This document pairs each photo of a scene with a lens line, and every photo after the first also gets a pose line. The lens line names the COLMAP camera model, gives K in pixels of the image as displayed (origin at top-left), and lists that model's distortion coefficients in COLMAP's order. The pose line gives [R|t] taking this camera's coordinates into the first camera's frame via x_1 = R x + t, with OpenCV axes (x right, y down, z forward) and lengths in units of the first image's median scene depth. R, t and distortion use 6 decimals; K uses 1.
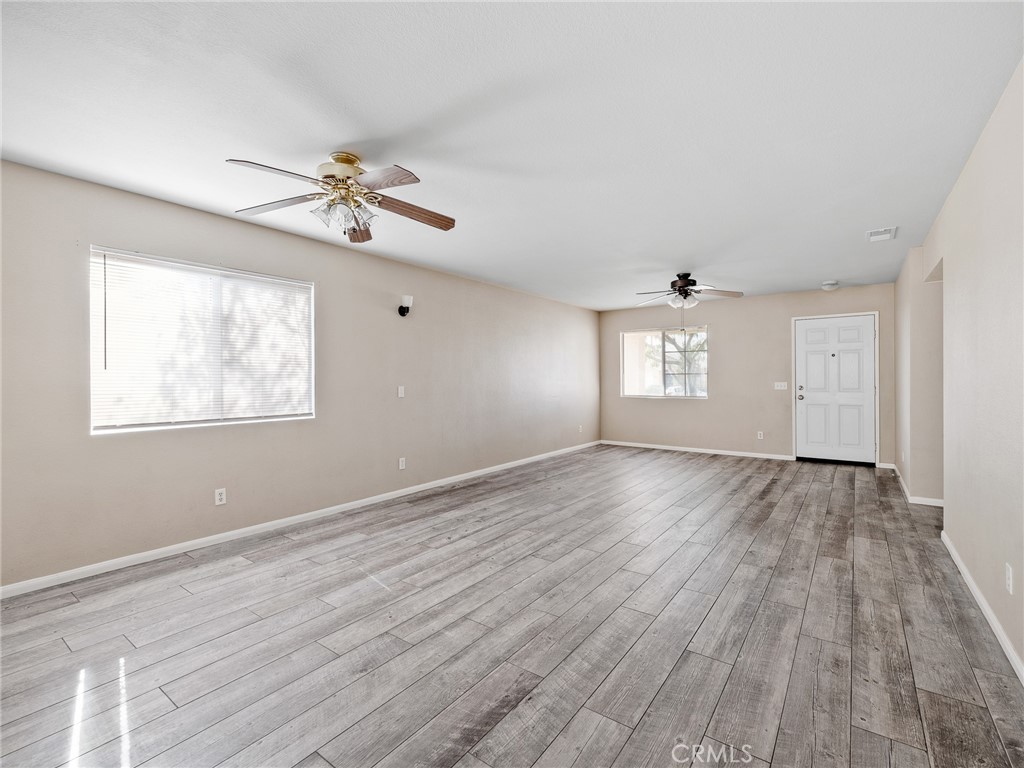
lens RADIAL K [[474.5, 0, 512.0], [0, 474.5, 384.0], [0, 0, 1]] dist [0.002433, -0.000303]
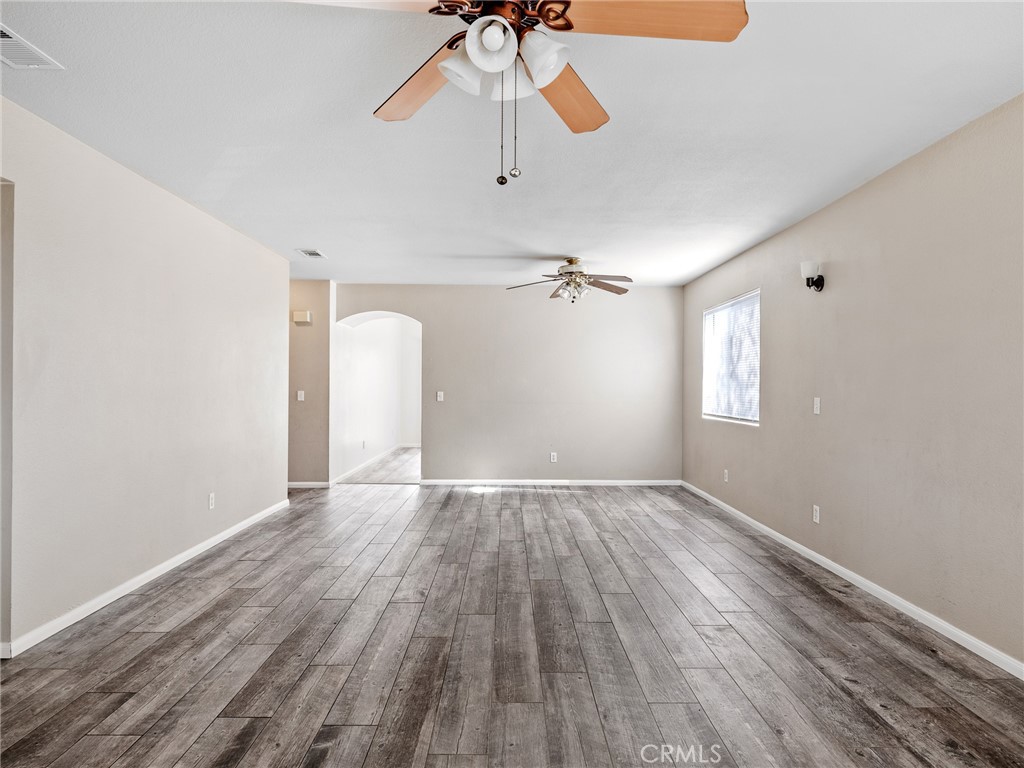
lens RADIAL K [[610.7, 0, 512.0], [0, 610.7, 384.0], [0, 0, 1]] dist [0.000126, -0.001926]
pose [[-0.806235, -0.001290, -0.591594, 0.847050], [-0.006319, 0.999959, 0.006432, -0.023572], [0.591562, 0.008924, -0.806210, 1.967838]]
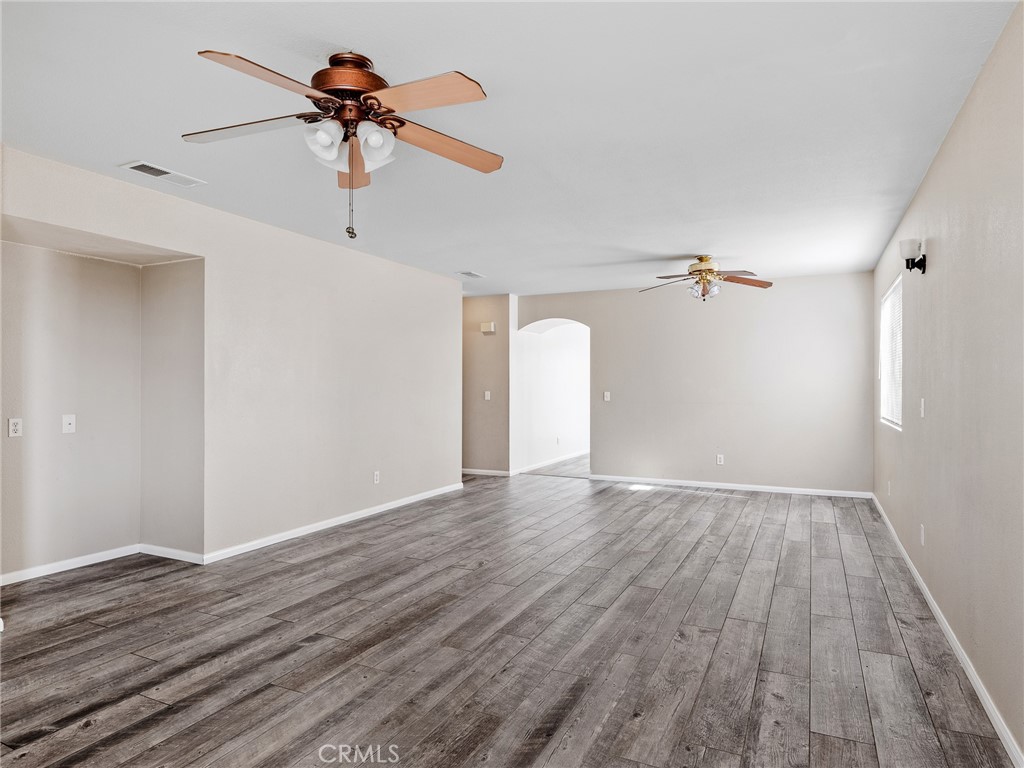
lens RADIAL K [[608.5, 0, 512.0], [0, 608.5, 384.0], [0, 0, 1]] dist [-0.001470, -0.000830]
pose [[-0.986058, 0.005602, -0.166309, 0.509779], [0.004620, 0.999970, 0.006292, -0.026203], [0.166339, 0.005435, -0.986054, 2.238924]]
